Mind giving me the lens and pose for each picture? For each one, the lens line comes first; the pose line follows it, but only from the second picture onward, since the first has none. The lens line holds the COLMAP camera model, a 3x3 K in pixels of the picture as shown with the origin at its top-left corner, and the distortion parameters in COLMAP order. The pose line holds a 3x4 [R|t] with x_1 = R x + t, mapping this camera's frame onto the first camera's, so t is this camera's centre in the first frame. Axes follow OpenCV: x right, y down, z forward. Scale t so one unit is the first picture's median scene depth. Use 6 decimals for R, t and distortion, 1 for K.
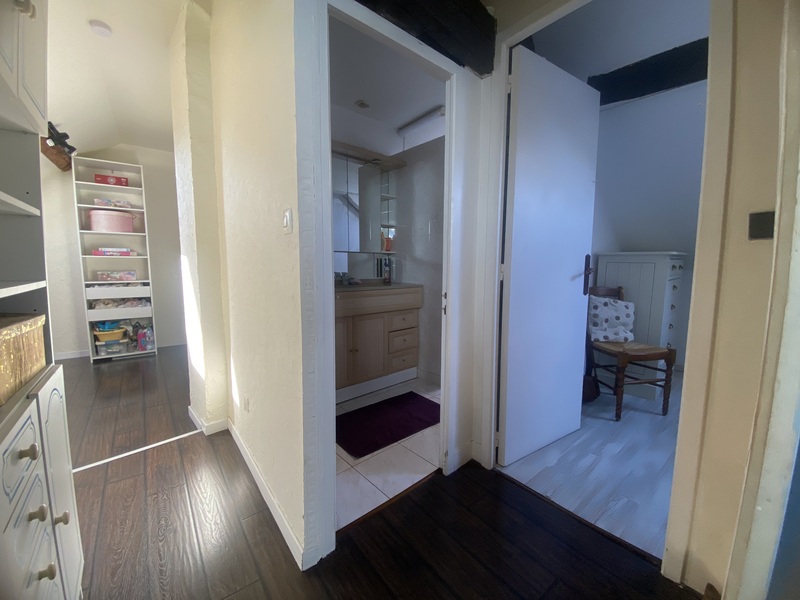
lens RADIAL K [[323.0, 0, 400.0], [0, 323.0, 300.0], [0, 0, 1]] dist [-0.035667, -0.000343]
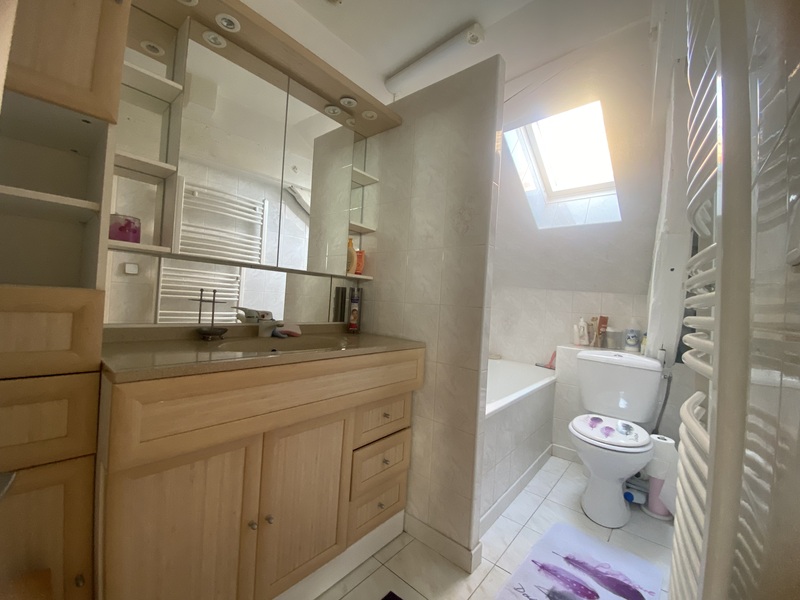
lens RADIAL K [[318.0, 0, 409.5], [0, 318.0, 294.6], [0, 0, 1]] dist [0.020167, -0.000181]
pose [[0.981663, 0.064164, 0.179503, -0.047163], [-0.040675, 0.990468, -0.131604, -0.051480], [-0.186236, 0.121889, 0.974915, 0.468596]]
